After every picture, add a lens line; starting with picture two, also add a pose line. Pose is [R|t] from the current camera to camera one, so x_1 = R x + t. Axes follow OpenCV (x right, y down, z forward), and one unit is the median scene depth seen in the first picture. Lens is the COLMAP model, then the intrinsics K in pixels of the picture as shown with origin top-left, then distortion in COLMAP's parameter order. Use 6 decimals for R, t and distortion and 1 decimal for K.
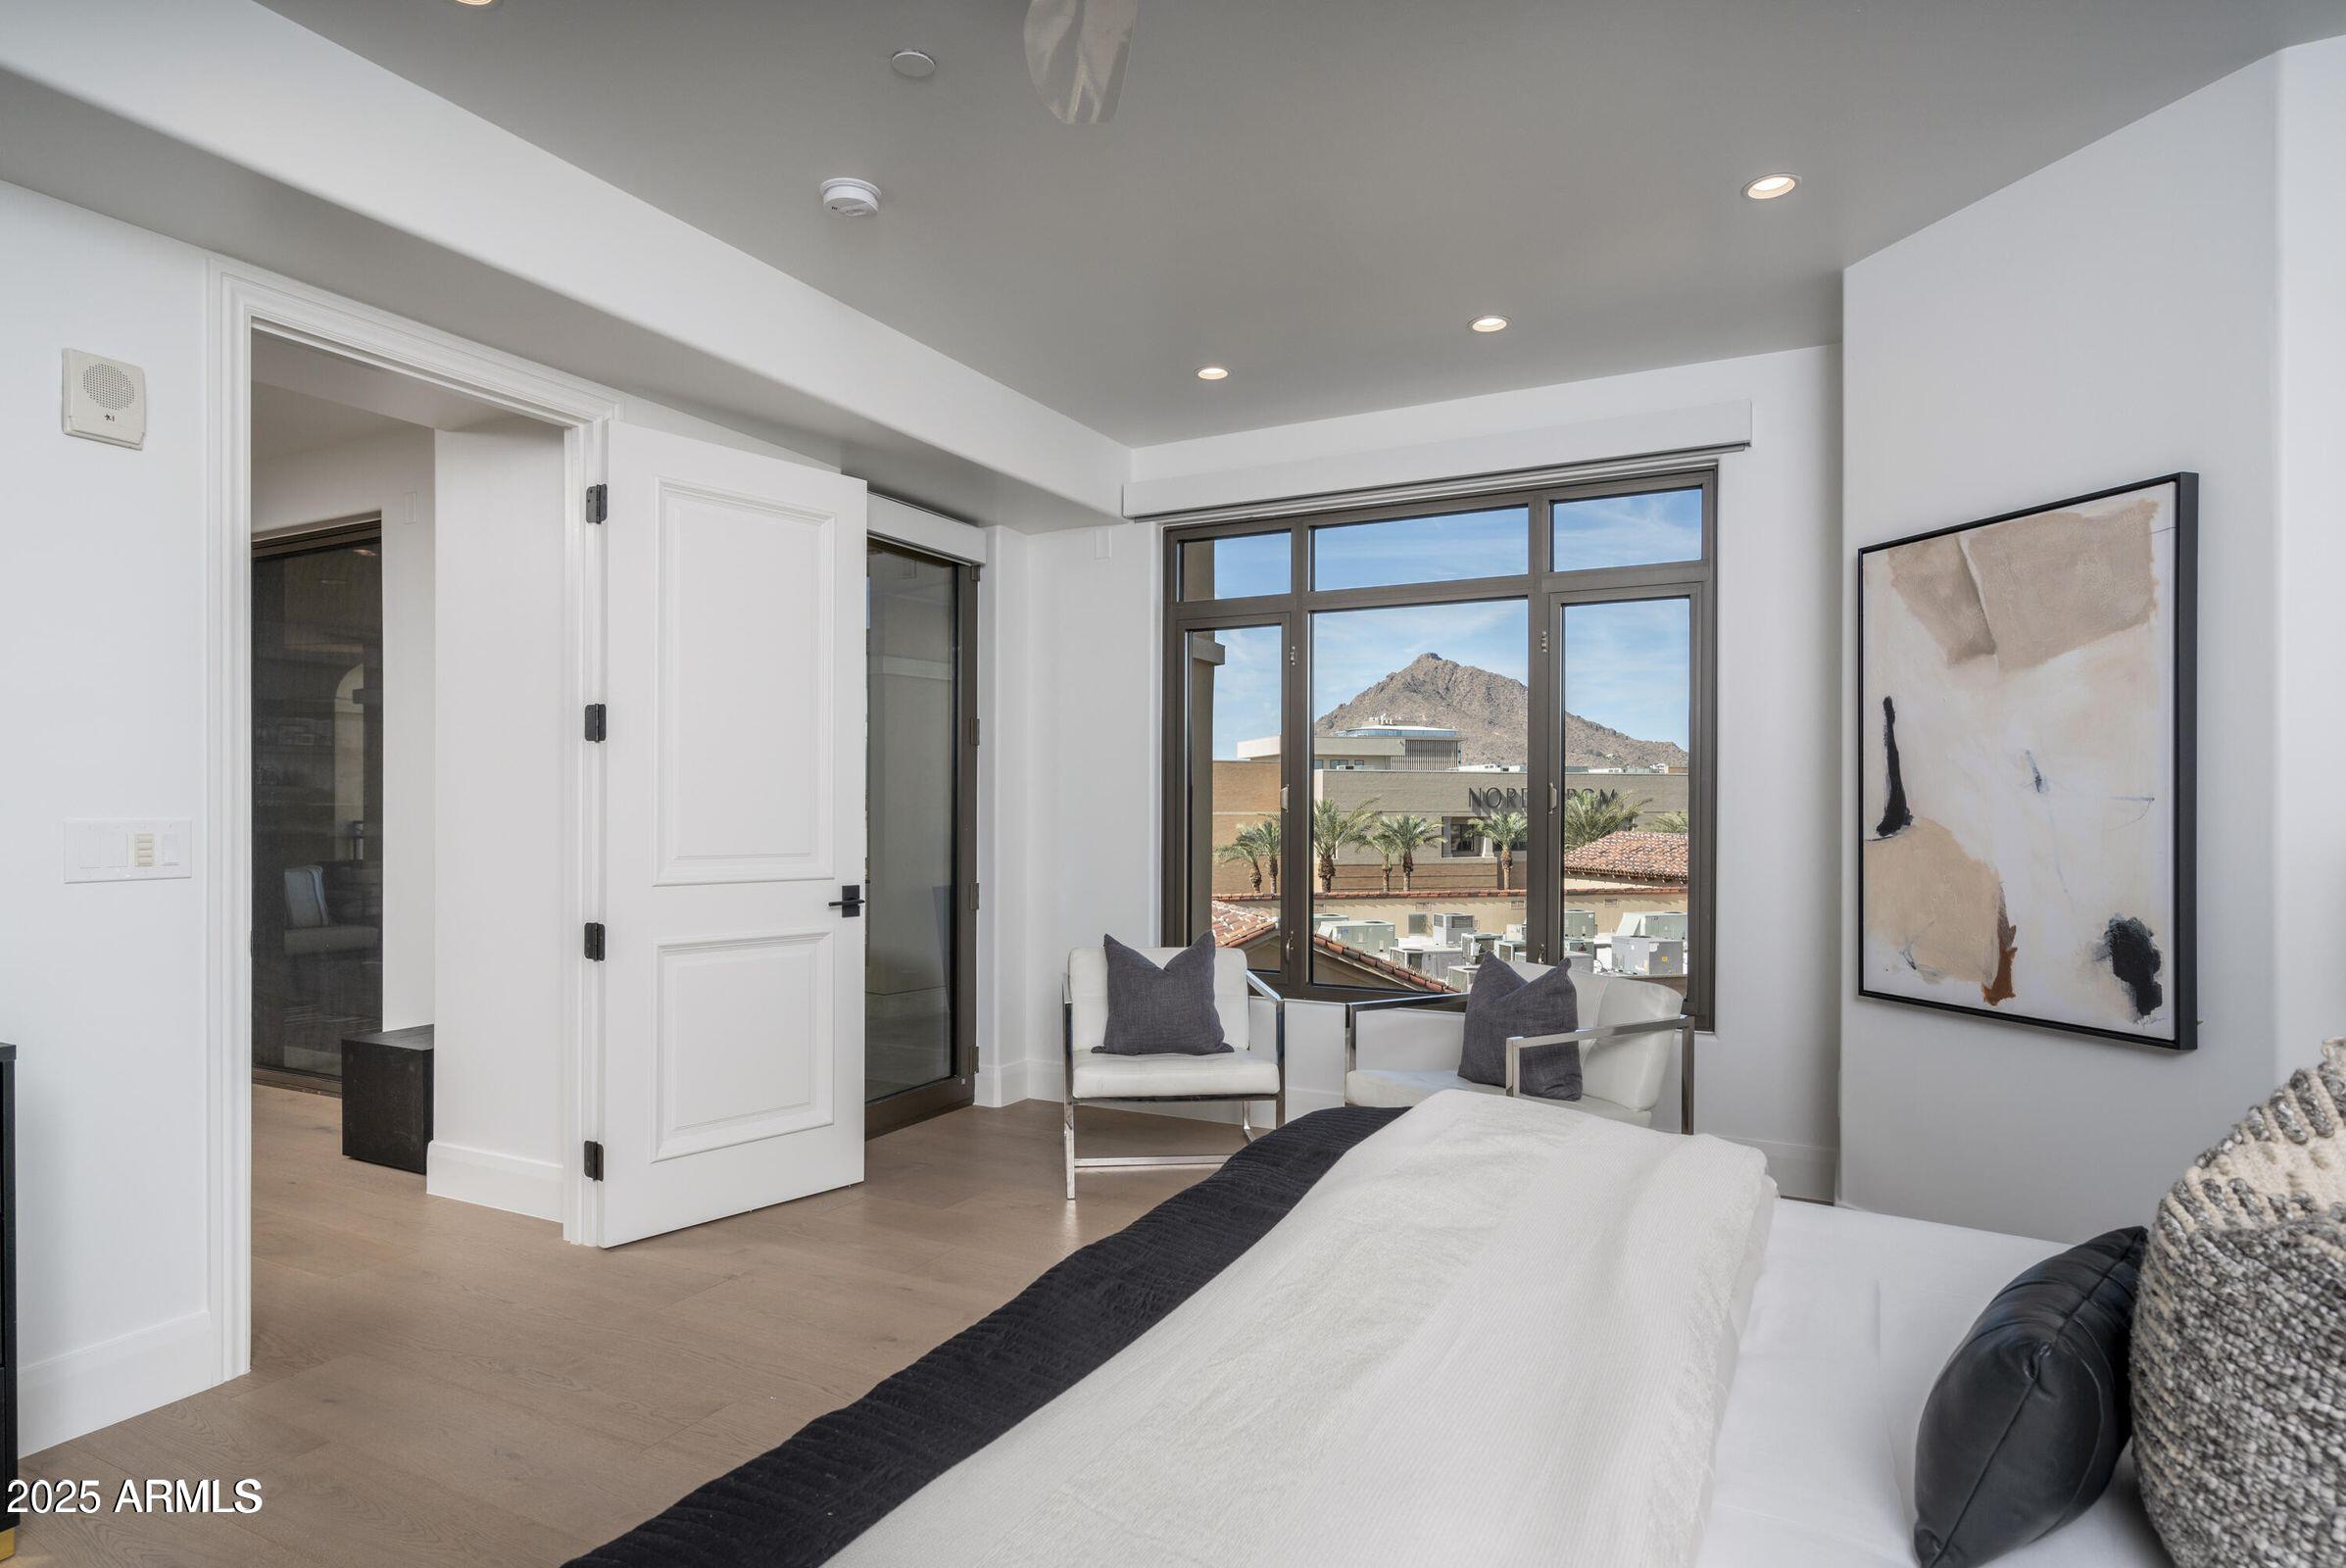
lens RADIAL K [[1277.0, 0, 1174.0], [0, 1277.0, 801.0], [0, 0, 1]] dist [-0.000305, 0.000306]
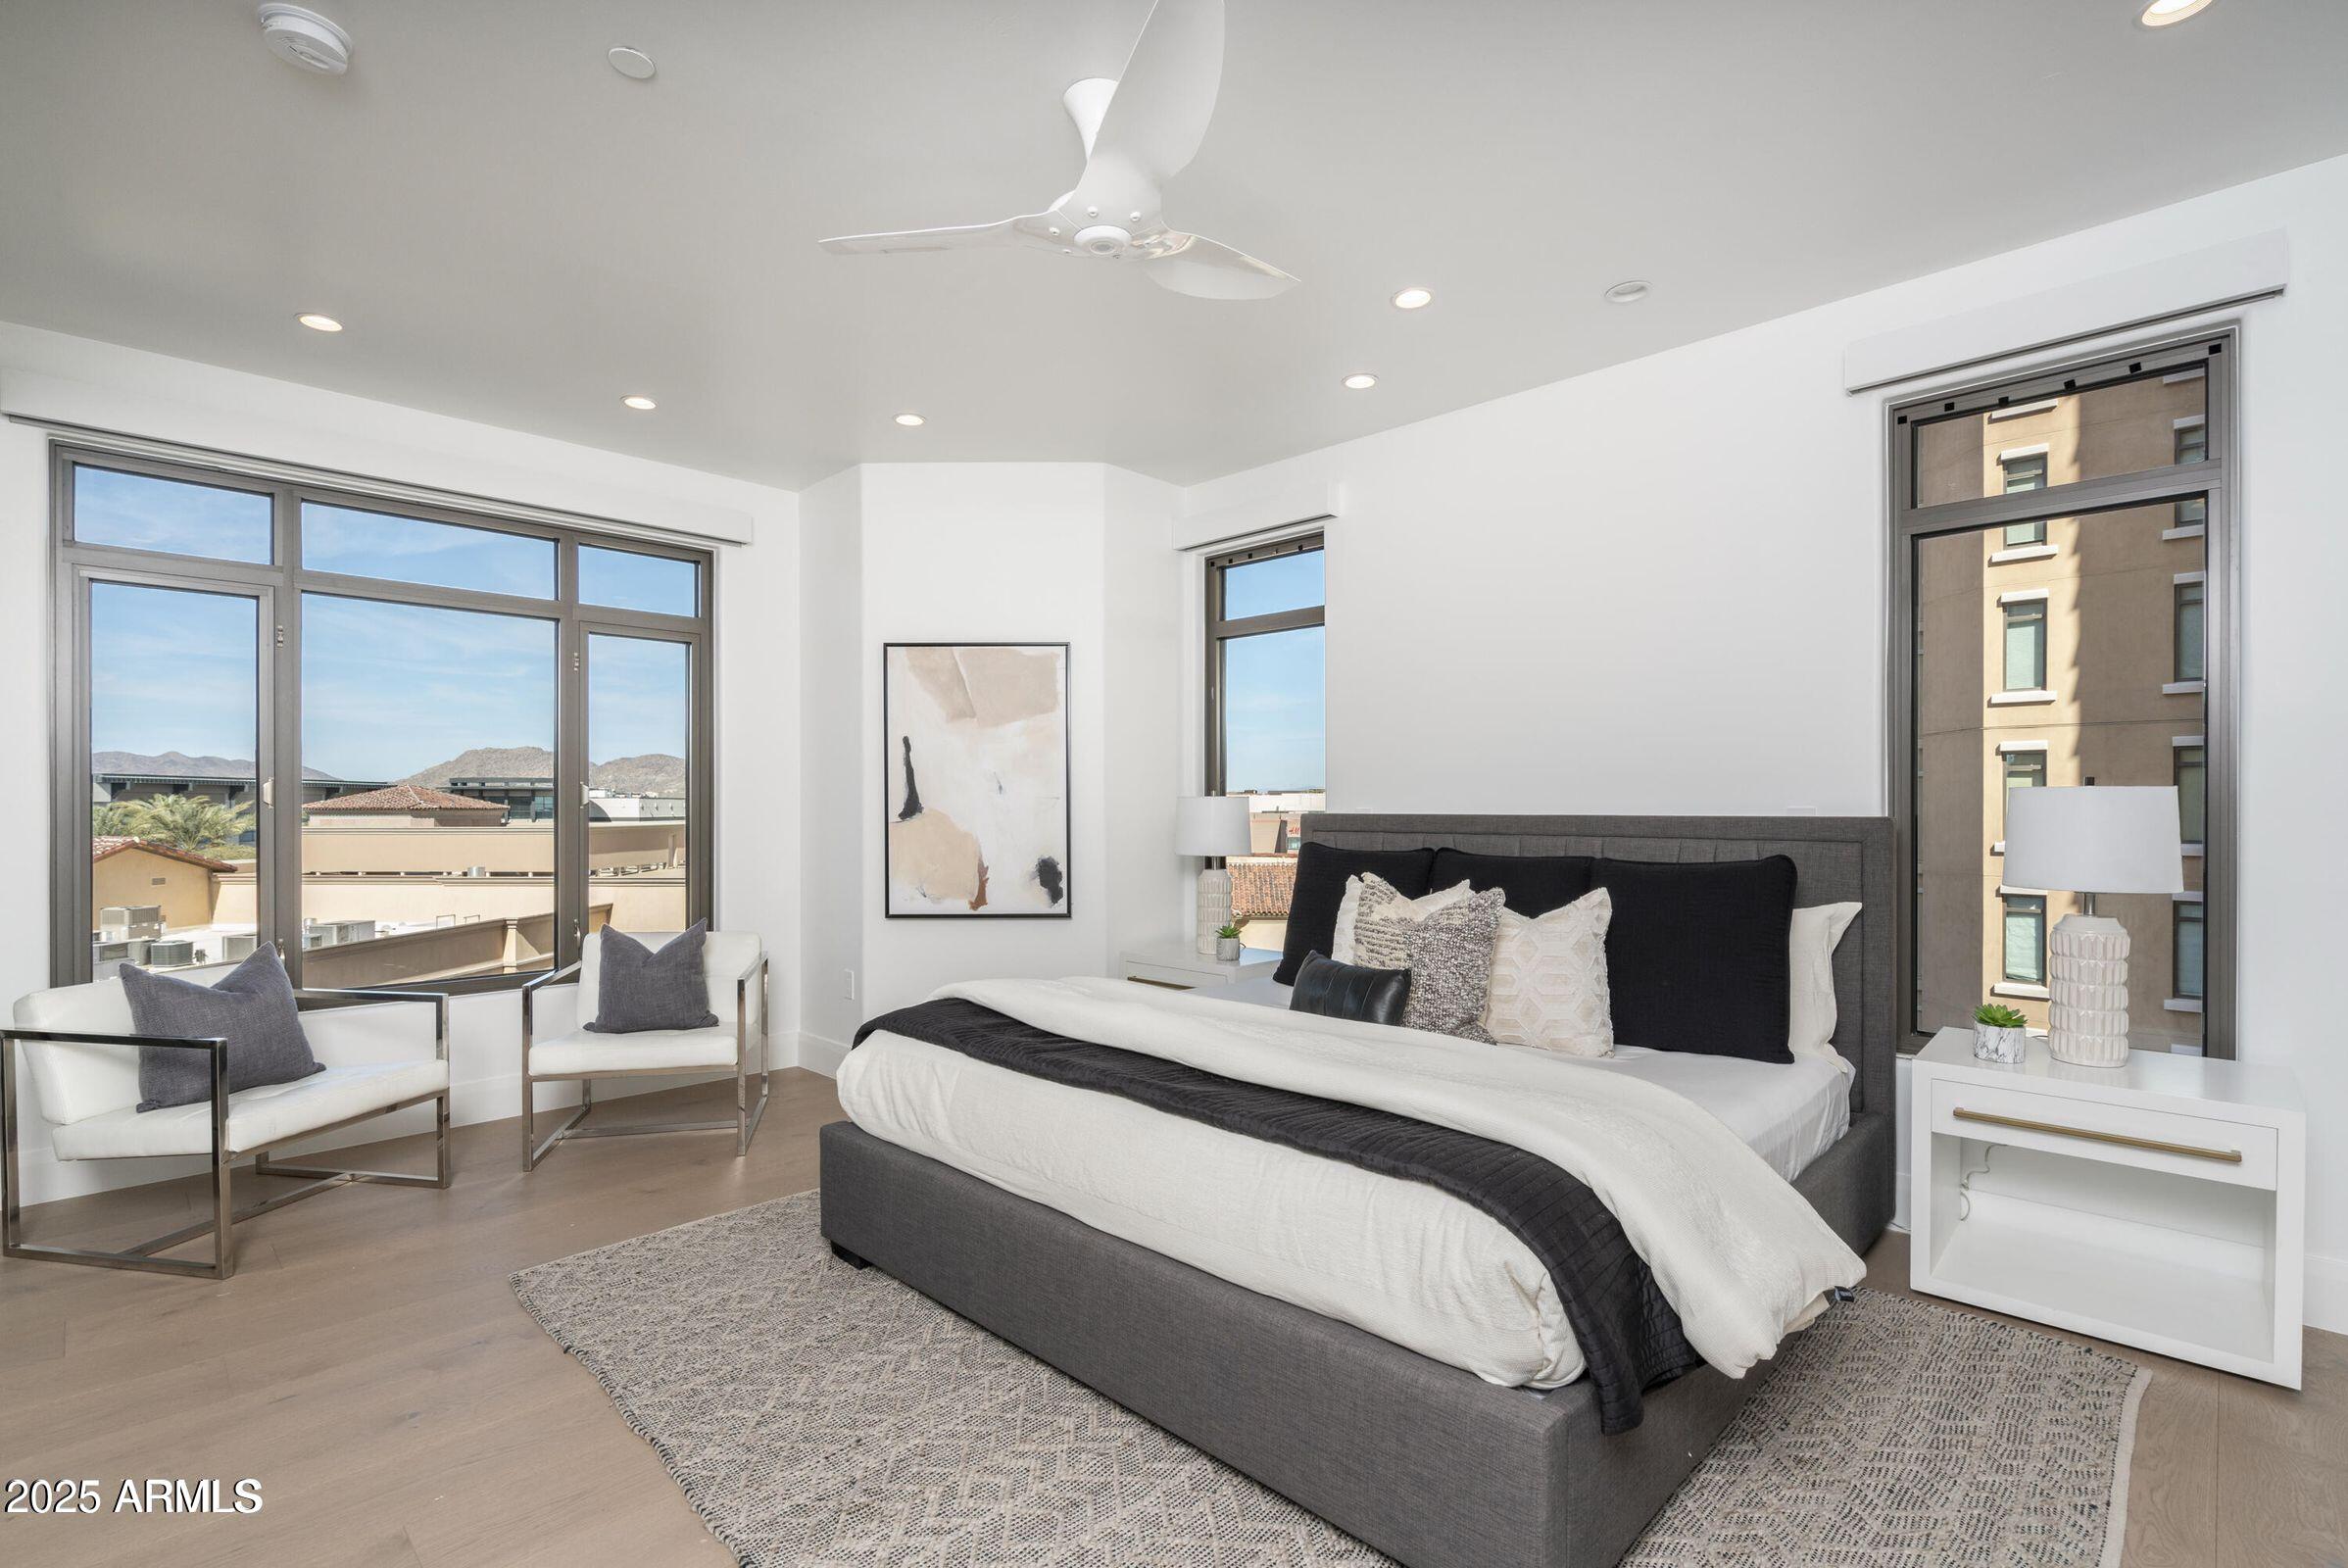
lens RADIAL K [[1083.9, 0, 1164.5], [0, 1083.9, 802.7], [0, 0, 1]] dist [0.006722, 0.000480]
pose [[0.296303, -0.000181, 0.955094, -0.449066], [-0.001050, 0.999999, 0.000515, 0.002852], [-0.955093, -0.001155, 0.296303, 0.168654]]
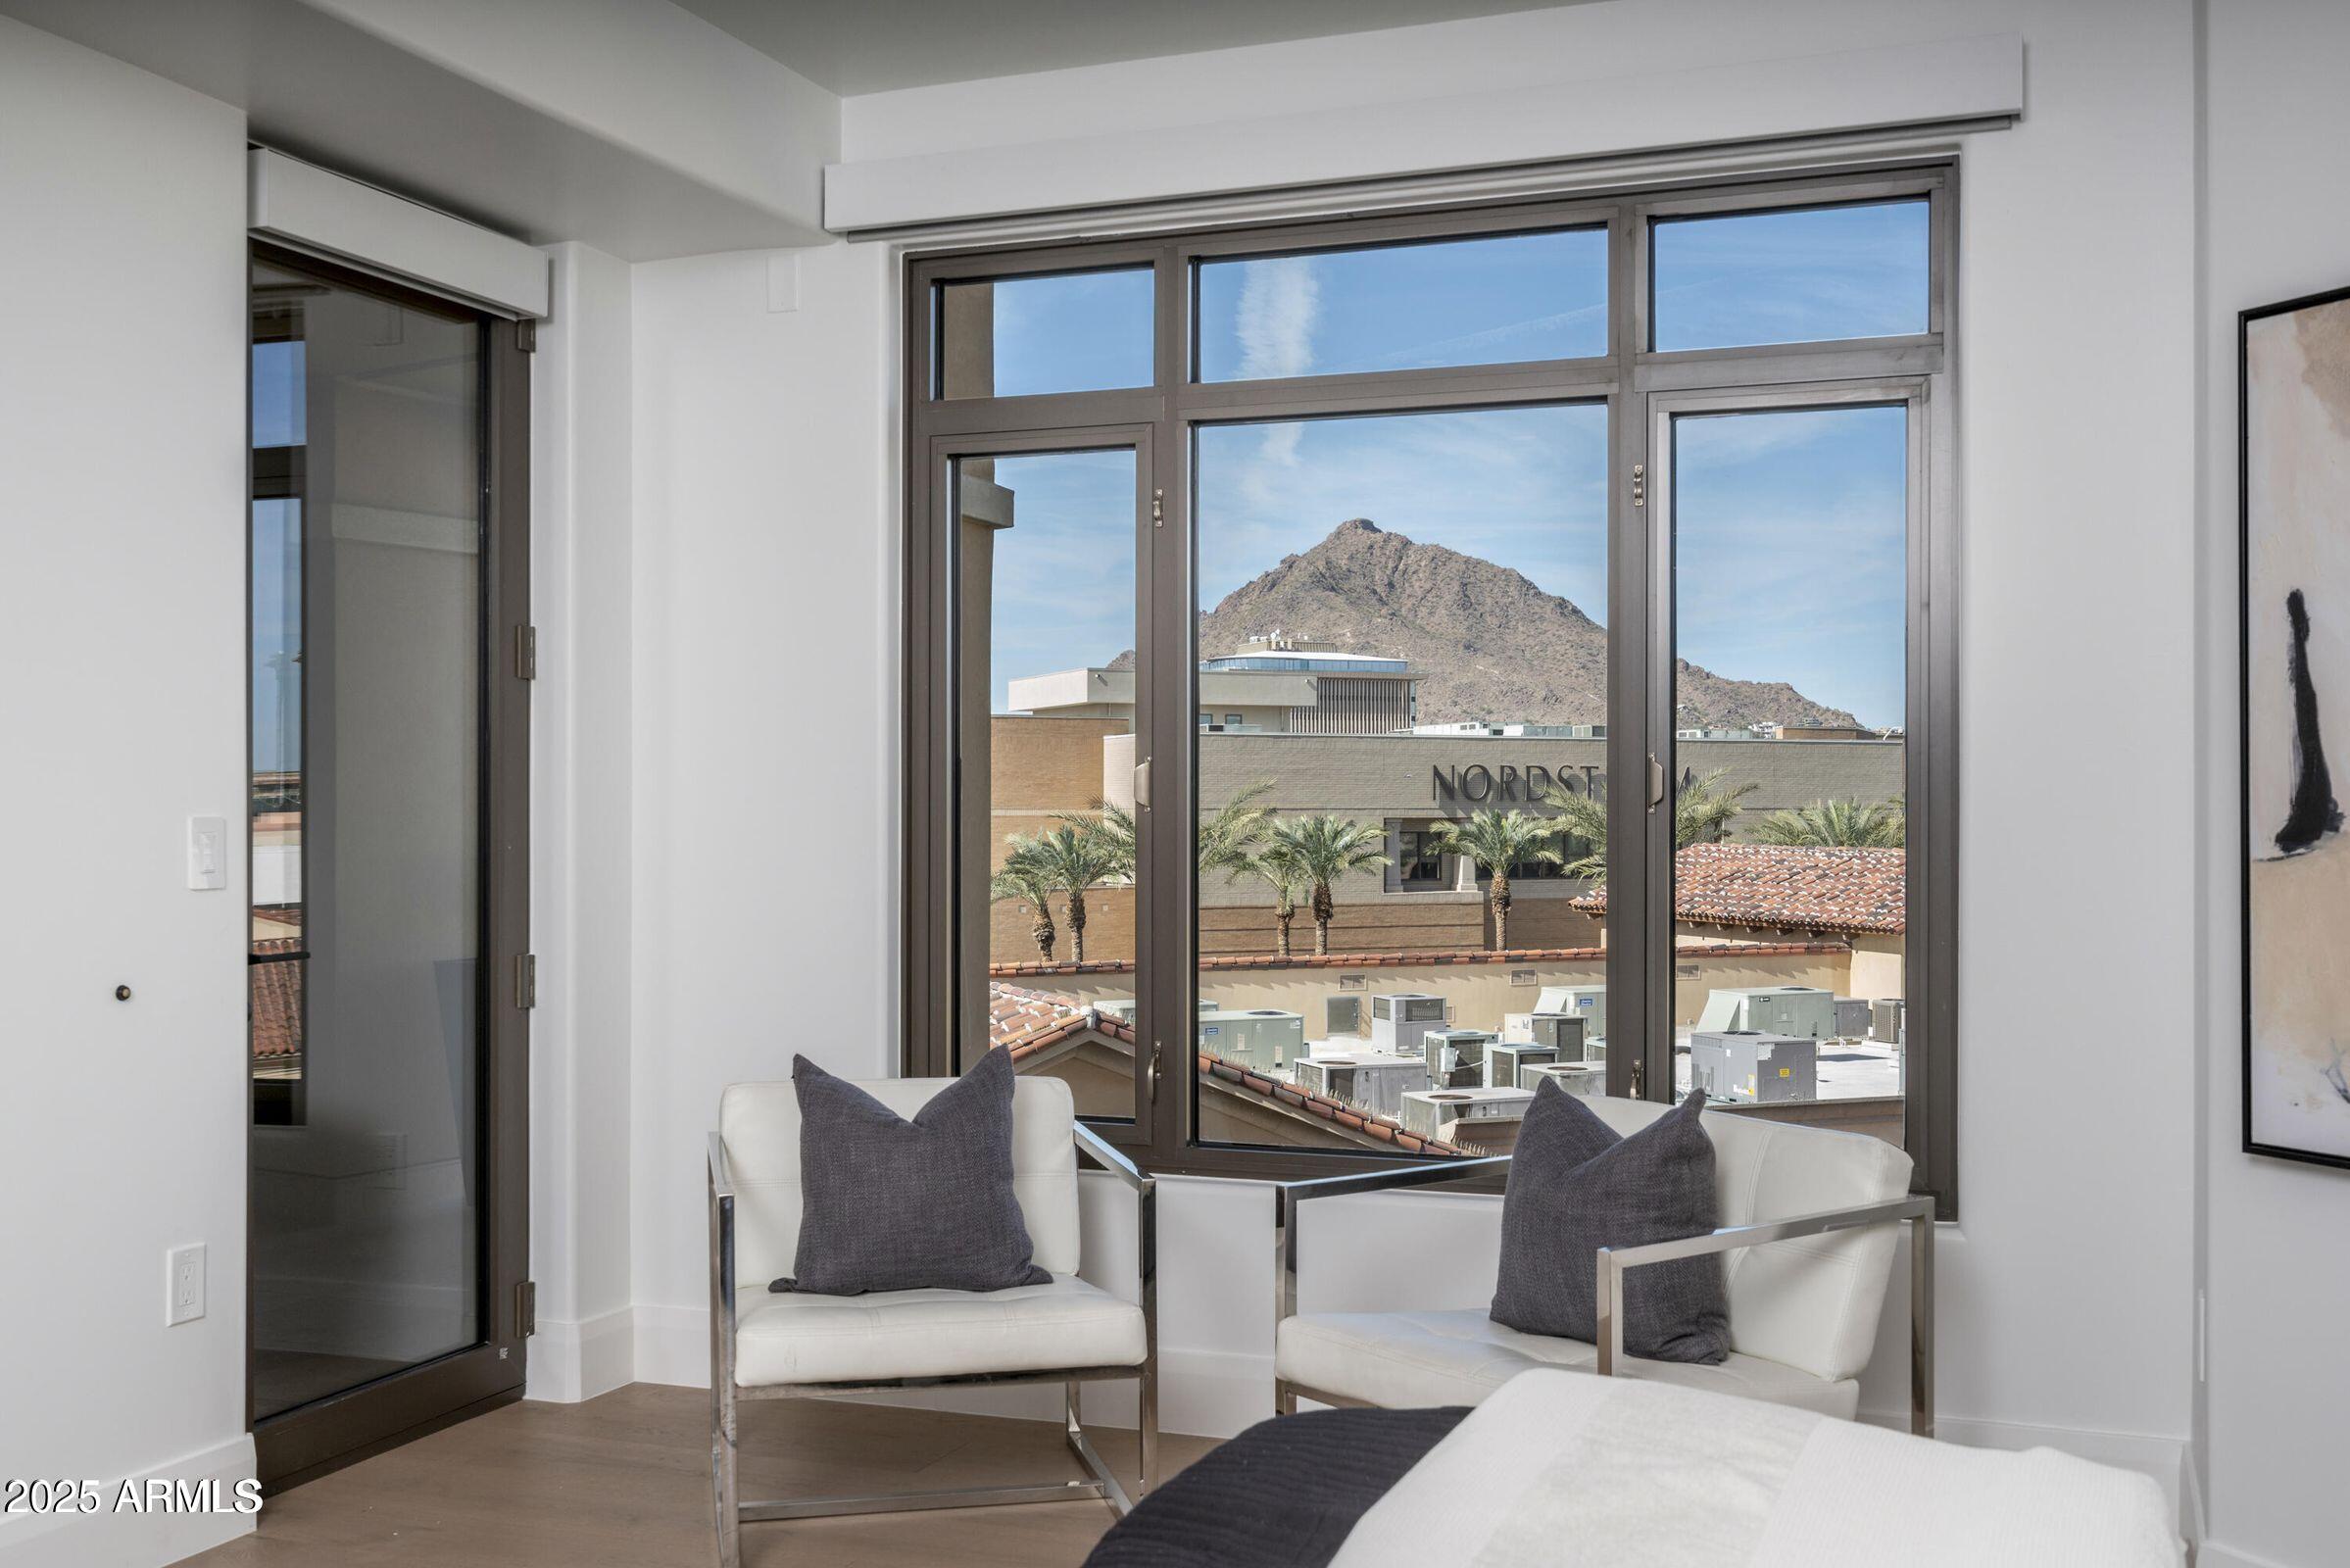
lens RADIAL K [[2369.6, 0, 1175.0], [0, 2369.6, 784.0], [0, 0, 1]] dist [0.010513, 0.000665]
pose [[0.992837, -0.001973, 0.119458, -0.014667], [0.002284, 0.999994, -0.002469, 0.000316], [-0.119452, 0.002724, 0.992836, 0.048106]]
